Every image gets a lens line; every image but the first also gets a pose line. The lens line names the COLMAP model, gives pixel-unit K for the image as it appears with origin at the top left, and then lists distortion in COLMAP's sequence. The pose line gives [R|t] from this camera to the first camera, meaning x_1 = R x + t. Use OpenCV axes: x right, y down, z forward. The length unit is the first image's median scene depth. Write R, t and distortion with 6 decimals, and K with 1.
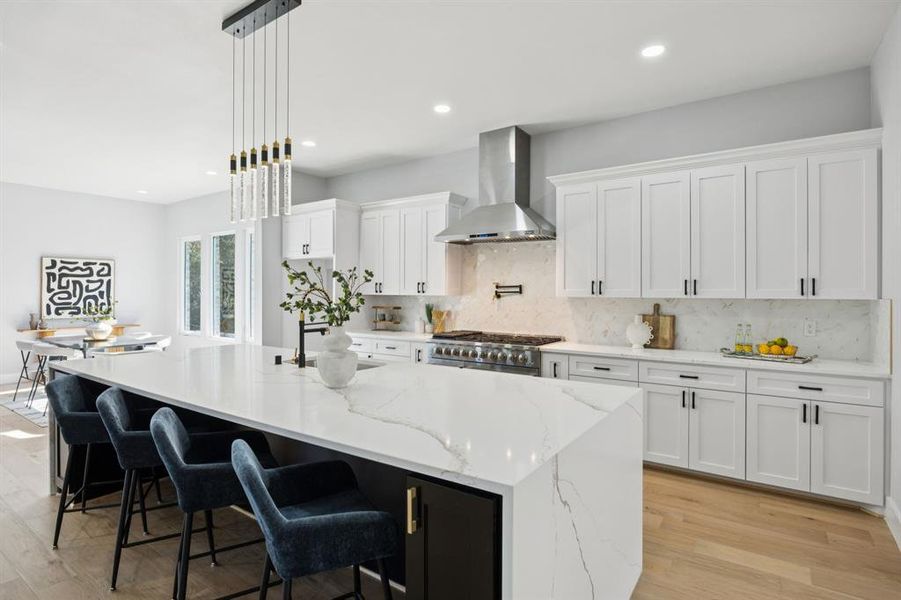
lens RADIAL K [[471.6, 0, 445.7], [0, 471.6, 292.5], [0, 0, 1]] dist [0.007069, 0.000512]
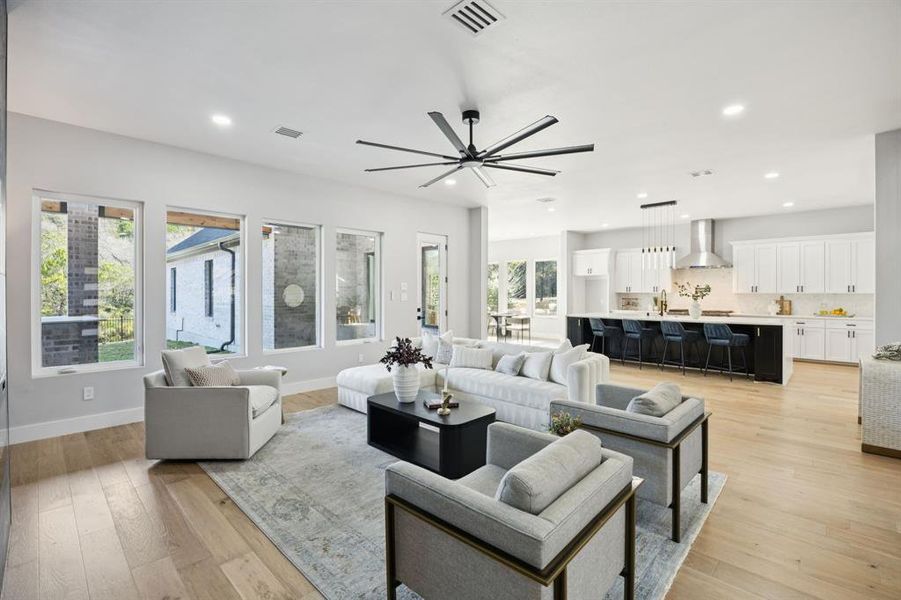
lens RADIAL K [[412.1, 0, 450.9], [0, 412.1, 294.9], [0, 0, 1]] dist [-0.005296, -0.001505]
pose [[0.990040, -0.004724, -0.140704, -0.891951], [0.006384, 0.999915, 0.011353, -0.014234], [0.140638, -0.012138, 0.989987, -1.249848]]
